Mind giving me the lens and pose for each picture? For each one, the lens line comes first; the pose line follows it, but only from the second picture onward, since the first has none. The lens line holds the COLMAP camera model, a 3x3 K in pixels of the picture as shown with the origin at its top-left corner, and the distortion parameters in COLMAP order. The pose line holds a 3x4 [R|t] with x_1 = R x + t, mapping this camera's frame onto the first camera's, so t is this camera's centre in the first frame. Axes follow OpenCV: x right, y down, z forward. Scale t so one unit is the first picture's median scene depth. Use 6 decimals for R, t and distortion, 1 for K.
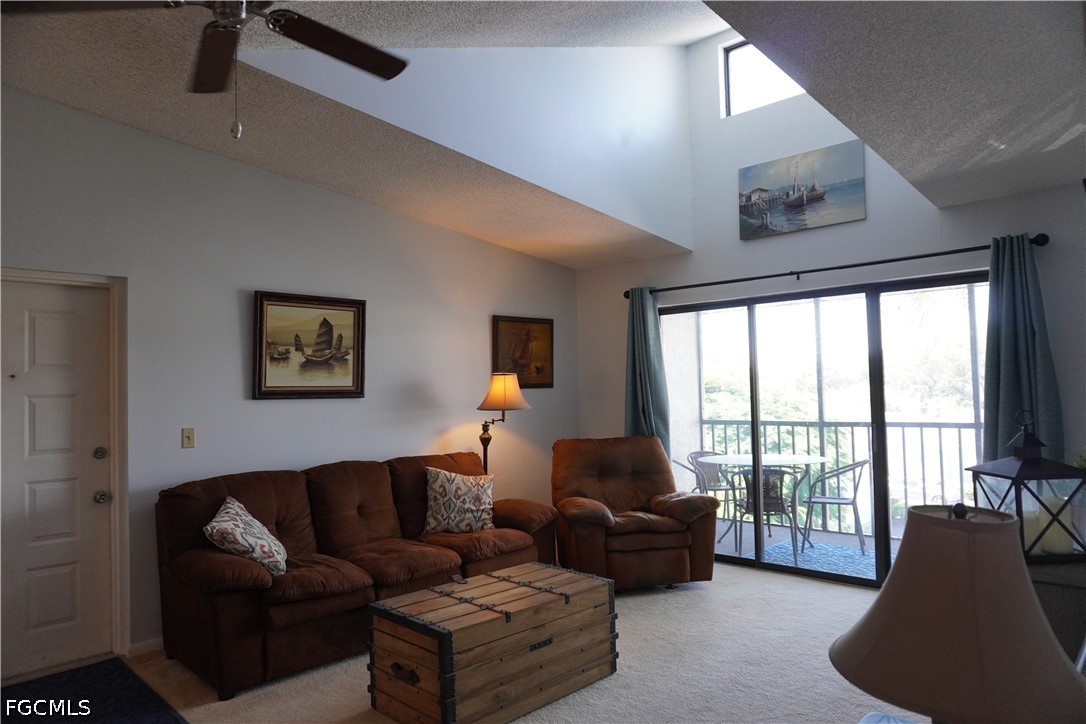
lens RADIAL K [[729.3, 0, 546.9], [0, 729.3, 364.5], [0, 0, 1]] dist [-0.047711, 0.044219]
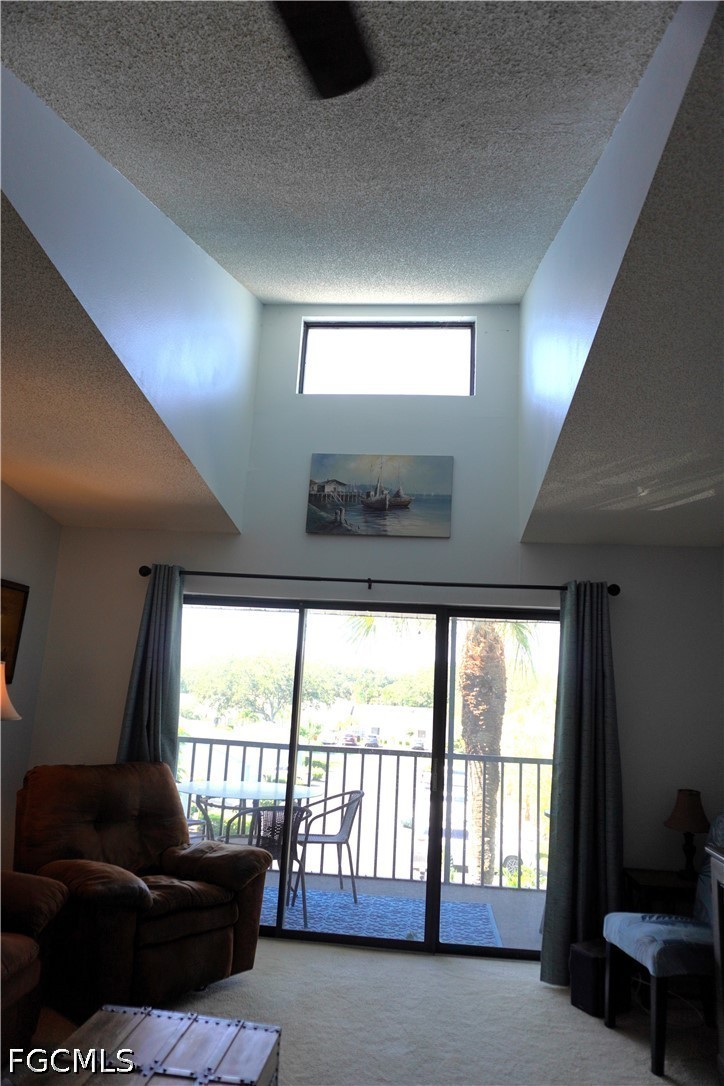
lens RADIAL K [[729.3, 0, 362.0], [0, 729.3, 543.0], [0, 0, 1]] dist [-0.047711, 0.044219]
pose [[0.773286, 0.196880, 0.602717, -0.209997], [-0.094582, 0.975753, -0.197386, 0.005935], [-0.626964, 0.095630, 0.773157, 0.301769]]
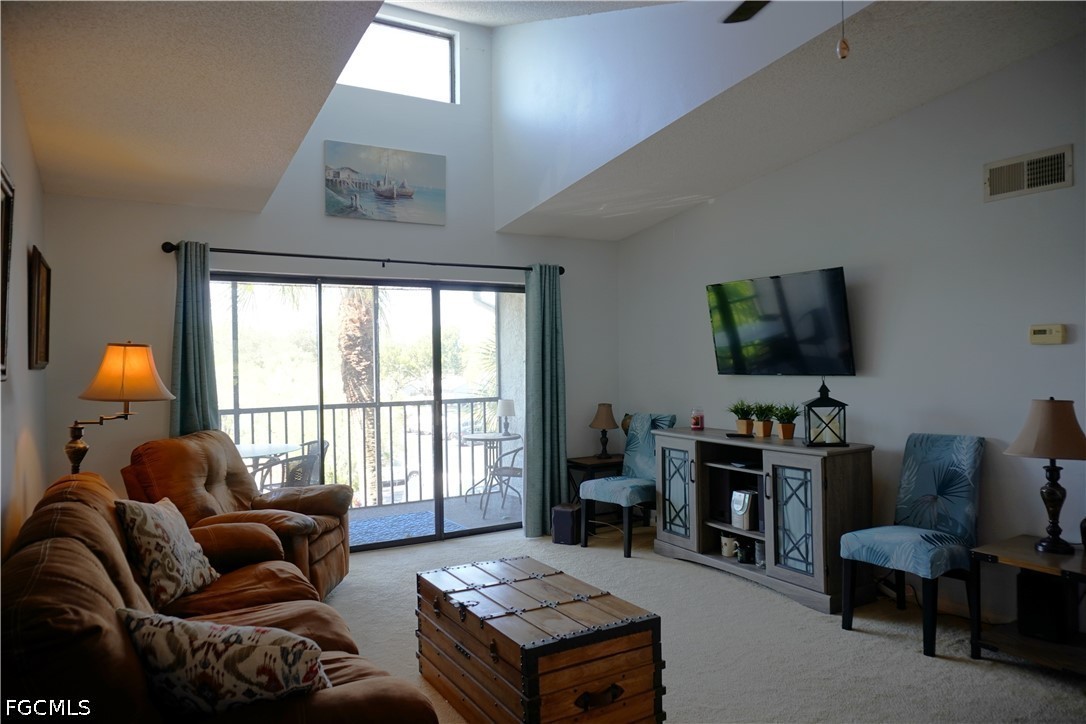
lens RADIAL K [[729.3, 0, 546.9], [0, 729.3, 364.5], [0, 0, 1]] dist [-0.047711, 0.044219]
pose [[0.247496, 0.017477, 0.968731, -0.601769], [-0.022214, 0.999677, -0.012360, 0.031054], [-0.968634, -0.018460, 0.247804, 0.500740]]
